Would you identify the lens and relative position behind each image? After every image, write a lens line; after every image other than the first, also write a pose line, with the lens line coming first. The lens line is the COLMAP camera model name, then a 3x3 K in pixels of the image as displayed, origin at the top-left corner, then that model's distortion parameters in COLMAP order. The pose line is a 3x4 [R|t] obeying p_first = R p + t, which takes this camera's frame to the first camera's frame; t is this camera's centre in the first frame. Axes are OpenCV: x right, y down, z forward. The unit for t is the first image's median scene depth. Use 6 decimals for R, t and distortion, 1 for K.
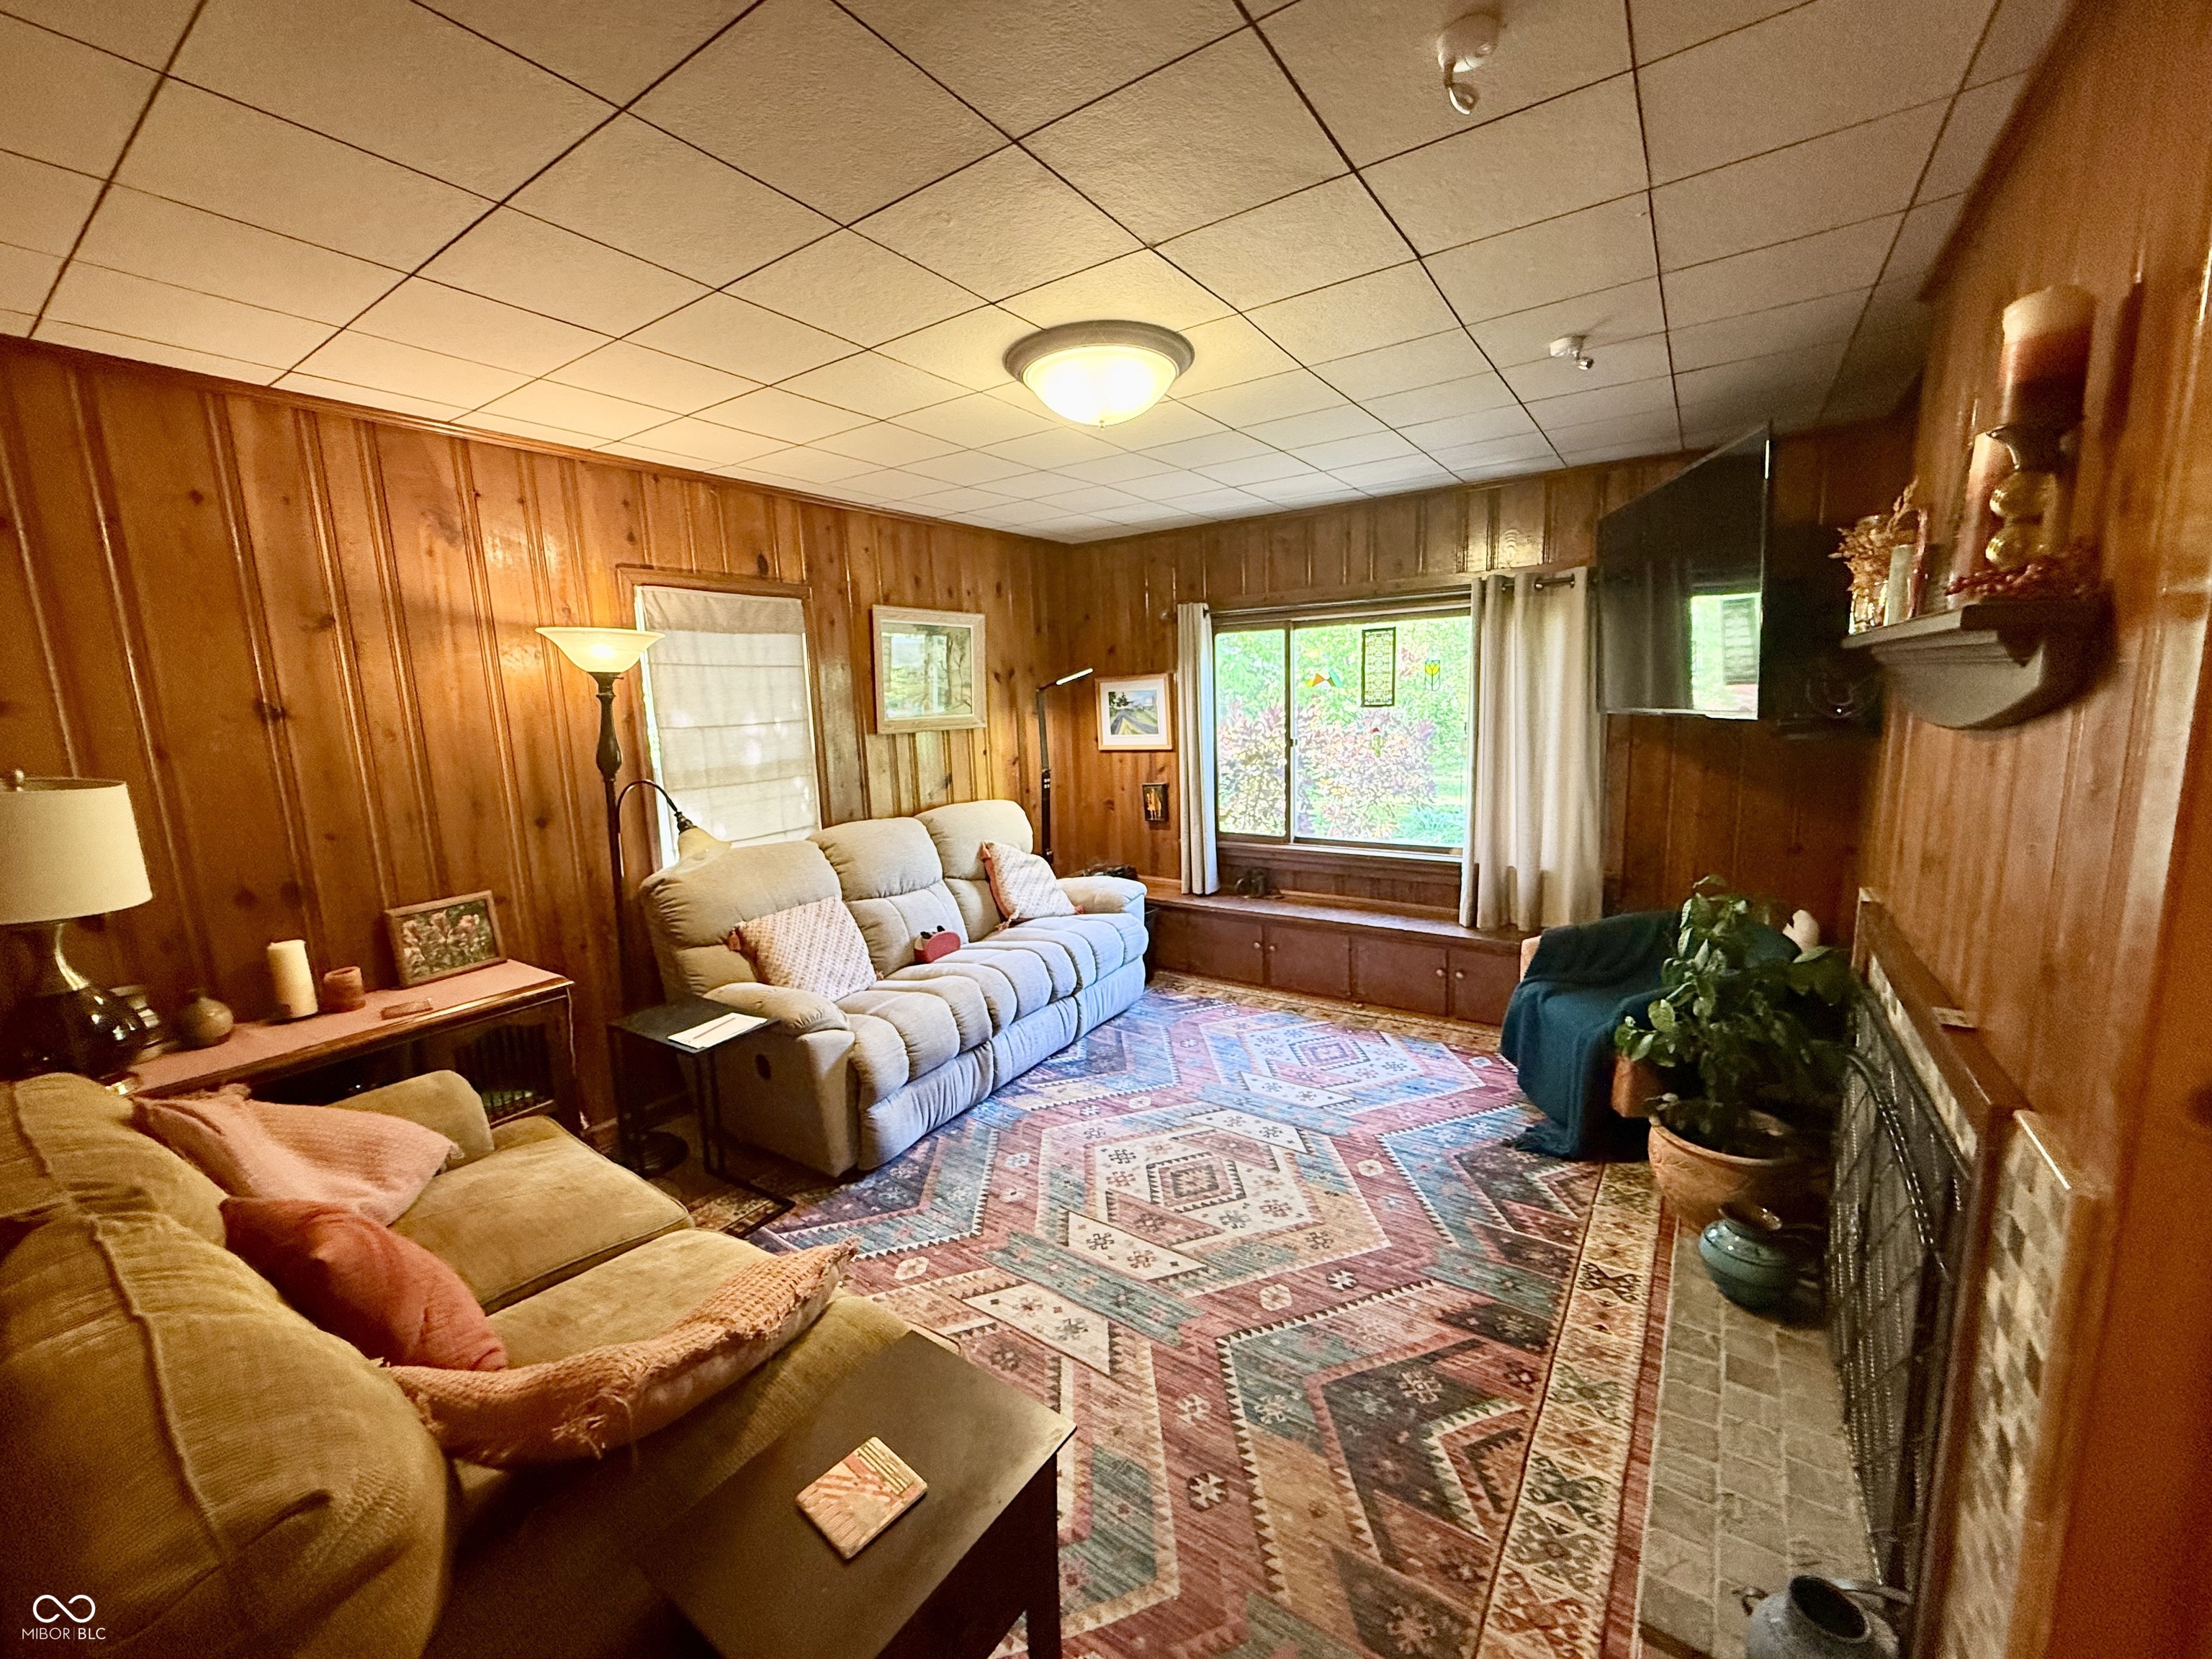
lens RADIAL K [[875.9, 0, 1107.5], [0, 875.9, 828.6], [0, 0, 1]] dist [-0.000325, 0.000337]
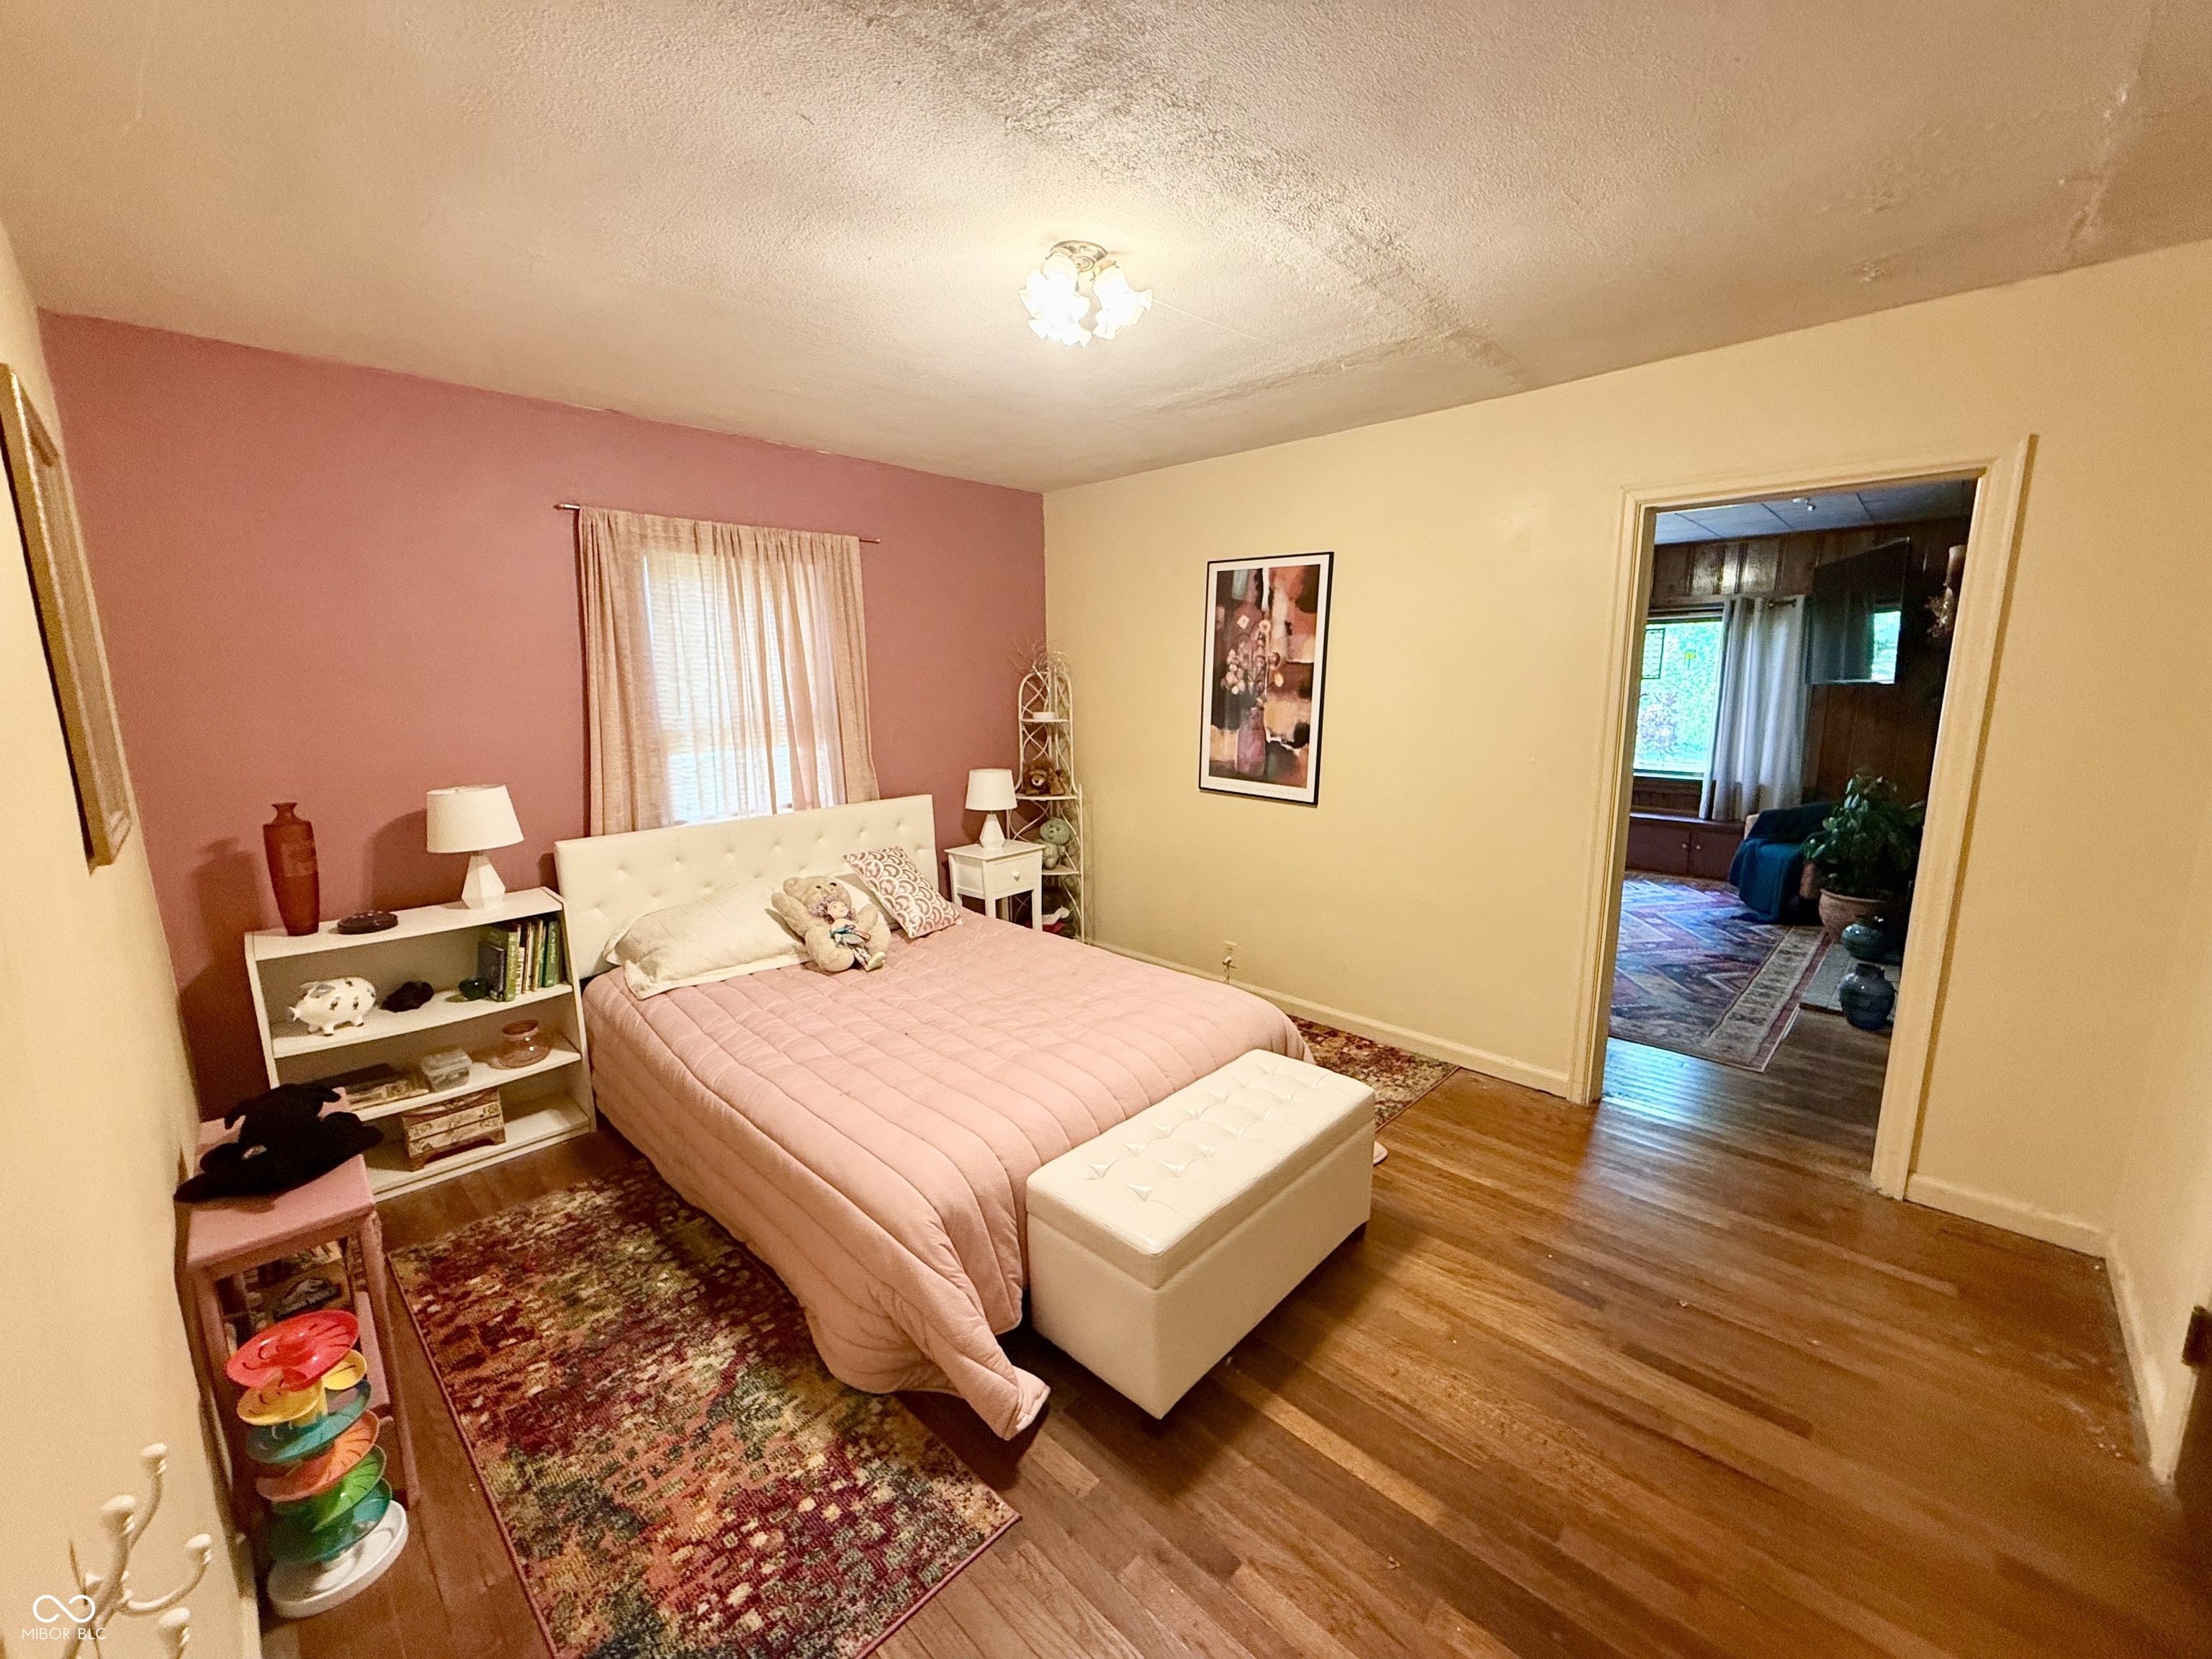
lens RADIAL K [[875.9, 0, 1111.8], [0, 875.9, 833.5], [0, 0, 1]] dist [-0.000325, 0.000337]
pose [[0.986948, 0.055261, -0.151262, -0.537217], [-0.051567, 0.998270, 0.028240, 0.196499], [0.152561, -0.020071, 0.988090, -0.962910]]
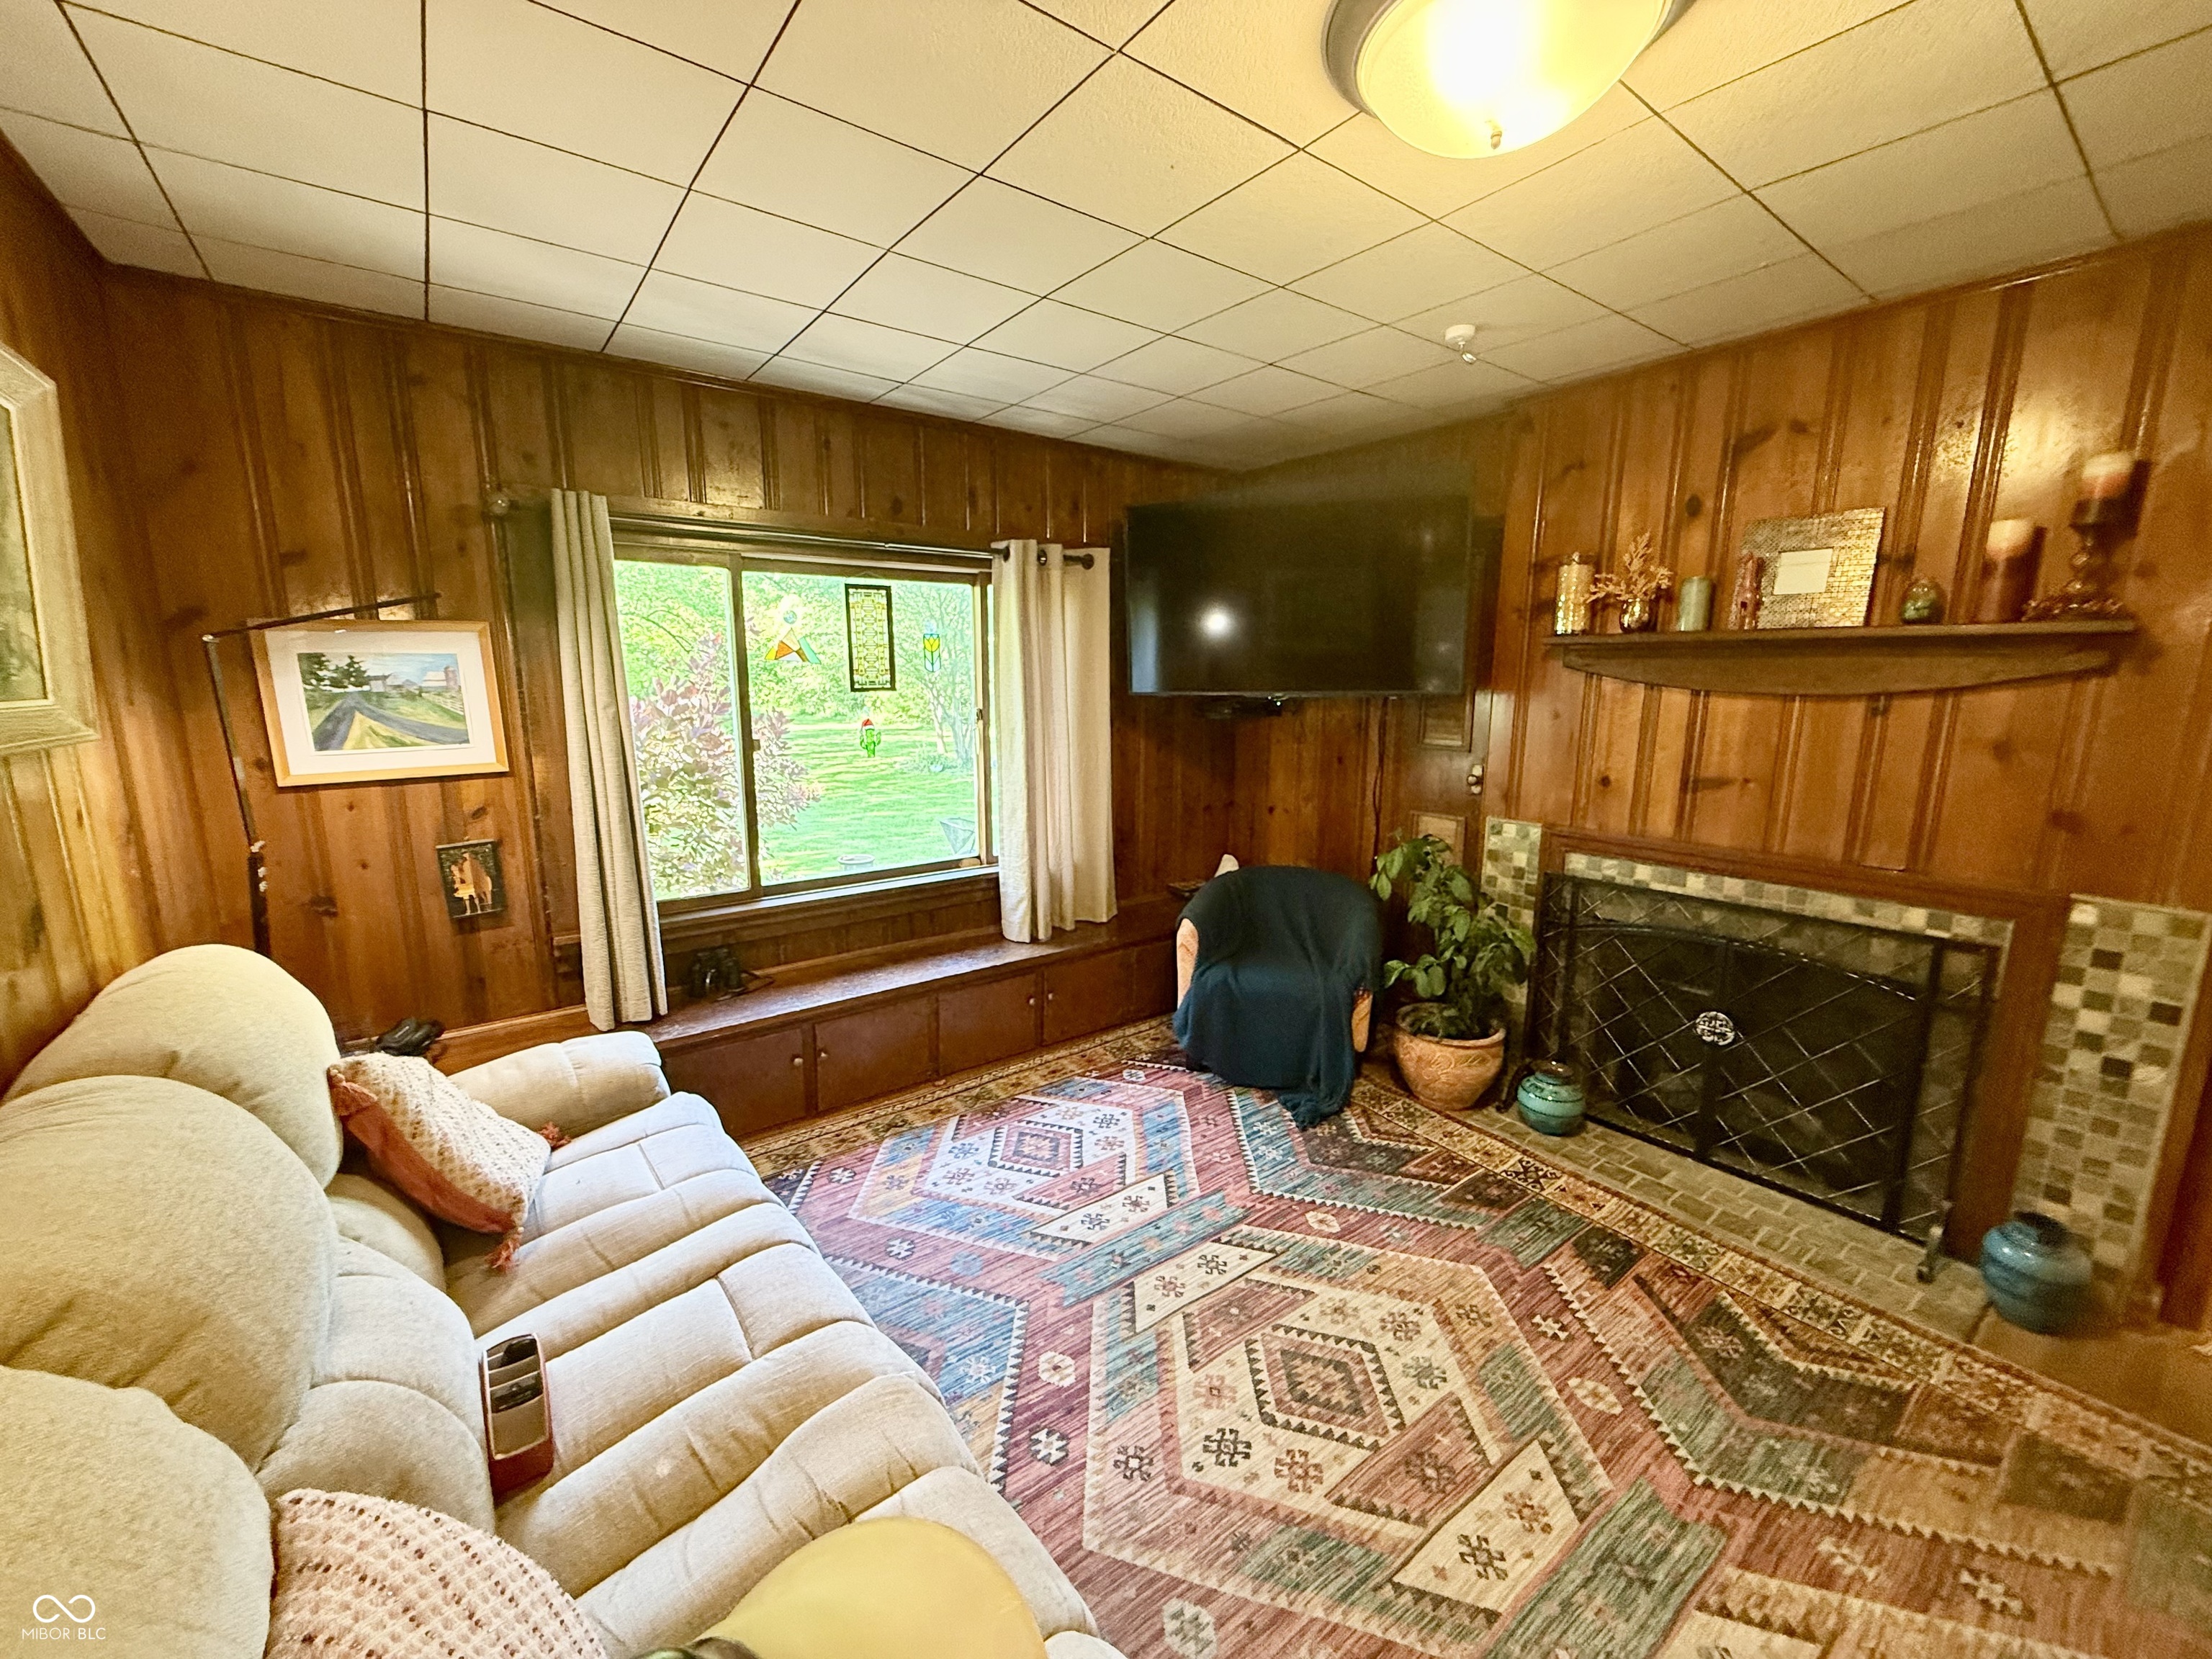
lens RADIAL K [[875.9, 0, 1096.0], [0, 875.9, 828.8], [0, 0, 1]] dist [-0.000325, 0.000337]
pose [[0.327815, -0.132827, 0.935358, -0.494149], [0.134698, 0.986524, 0.092886, -0.096509], [-0.935090, 0.095541, 0.341288, 0.828612]]
